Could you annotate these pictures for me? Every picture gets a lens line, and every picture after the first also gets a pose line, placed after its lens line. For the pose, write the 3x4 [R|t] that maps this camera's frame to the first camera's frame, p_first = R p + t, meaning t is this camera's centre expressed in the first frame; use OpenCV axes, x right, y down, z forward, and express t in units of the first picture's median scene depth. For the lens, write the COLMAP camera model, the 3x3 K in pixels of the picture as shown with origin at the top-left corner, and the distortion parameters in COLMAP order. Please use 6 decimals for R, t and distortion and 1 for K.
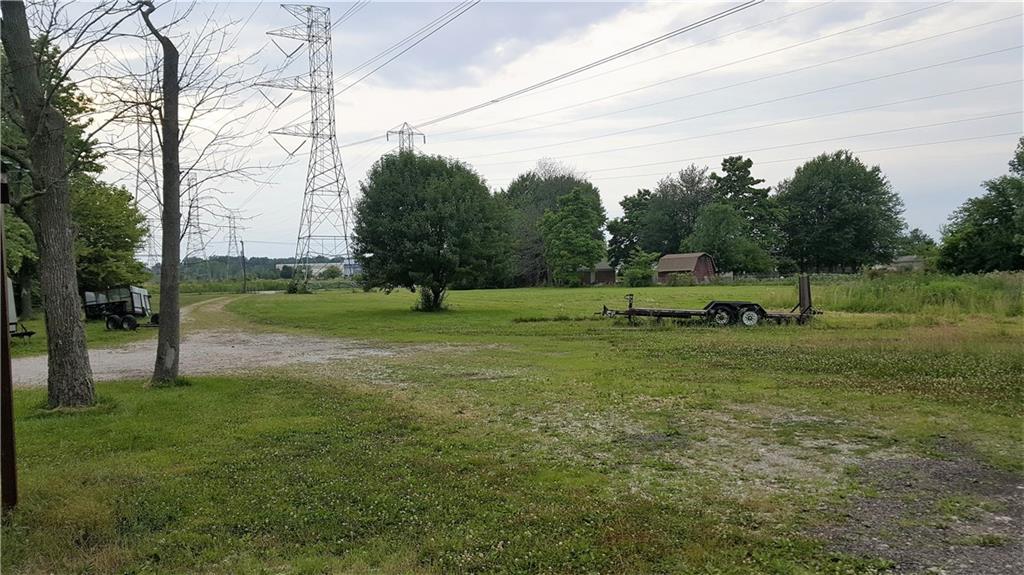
lens RADIAL K [[851.8, 0, 512.0], [0, 851.8, 287.5], [0, 0, 1]] dist [0.101695, -0.000146]
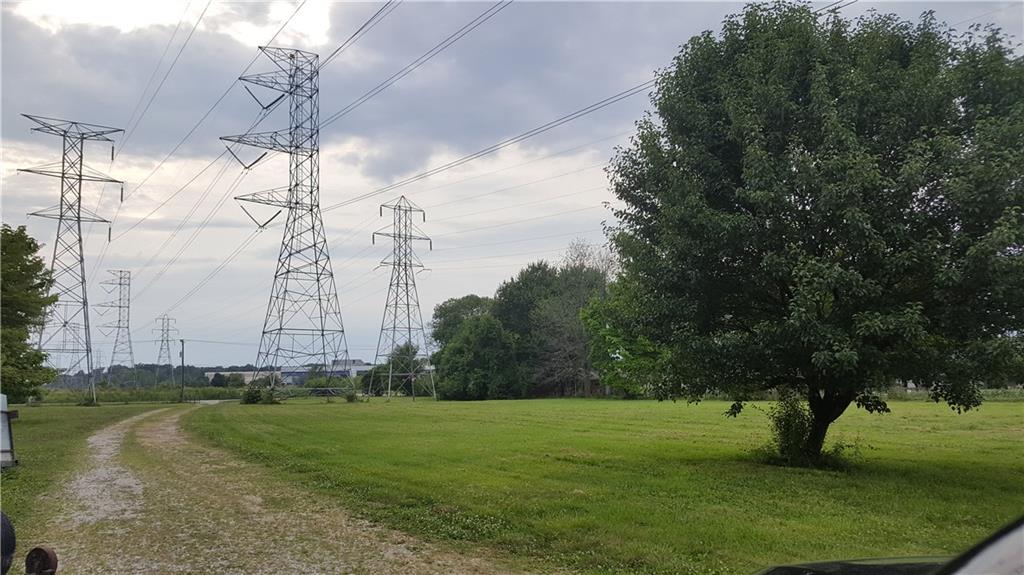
lens RADIAL K [[851.8, 0, 512.0], [0, 851.8, 287.5], [0, 0, 1]] dist [0.101695, -0.000146]
pose [[0.997445, 0.020439, 0.068454, -0.078282], [-0.011471, 0.991588, -0.128922, 0.000659], [-0.070514, 0.127807, 0.989289, 0.201560]]
